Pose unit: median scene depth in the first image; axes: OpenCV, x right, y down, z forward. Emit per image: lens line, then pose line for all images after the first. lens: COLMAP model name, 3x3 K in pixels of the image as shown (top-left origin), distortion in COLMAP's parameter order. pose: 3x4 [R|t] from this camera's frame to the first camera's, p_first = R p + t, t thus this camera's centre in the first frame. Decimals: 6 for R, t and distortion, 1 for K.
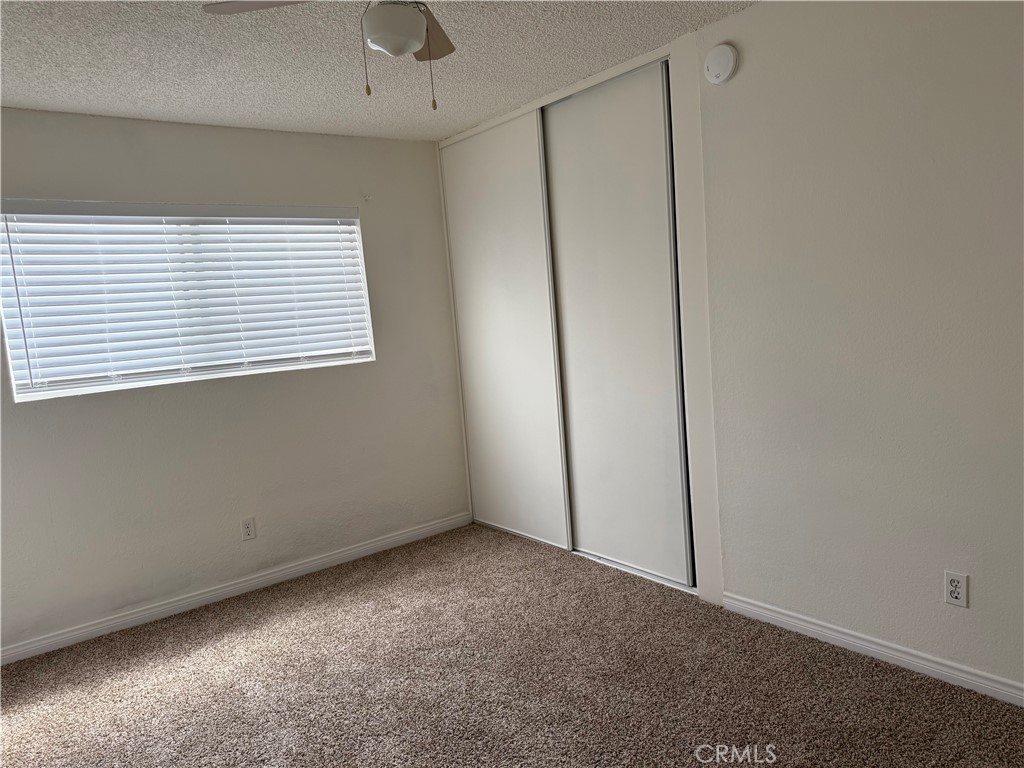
lens RADIAL K [[723.2, 0, 509.8], [0, 723.2, 391.1], [0, 0, 1]] dist [0.076887, -0.091532]
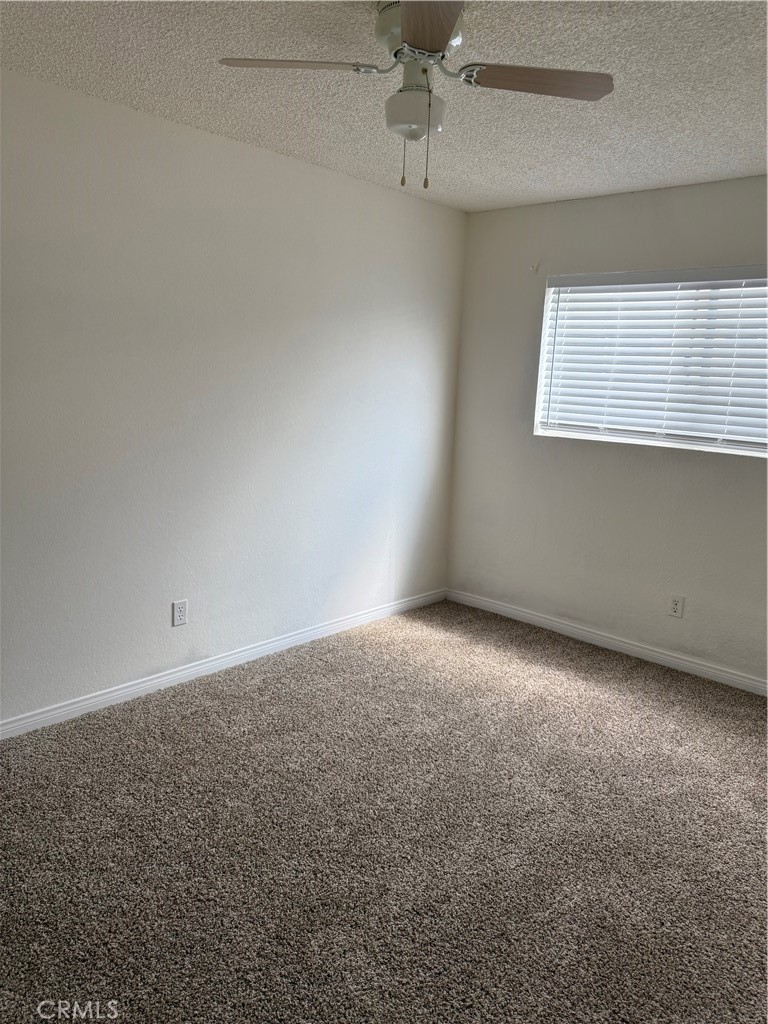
lens RADIAL K [[723.2, 0, 385.8], [0, 723.2, 517.4], [0, 0, 1]] dist [0.076887, -0.091532]
pose [[0.162457, 0.277981, -0.946749, 0.516637], [-0.176756, 0.952174, 0.249244, -0.109606], [0.970755, 0.126852, 0.203822, 0.440233]]
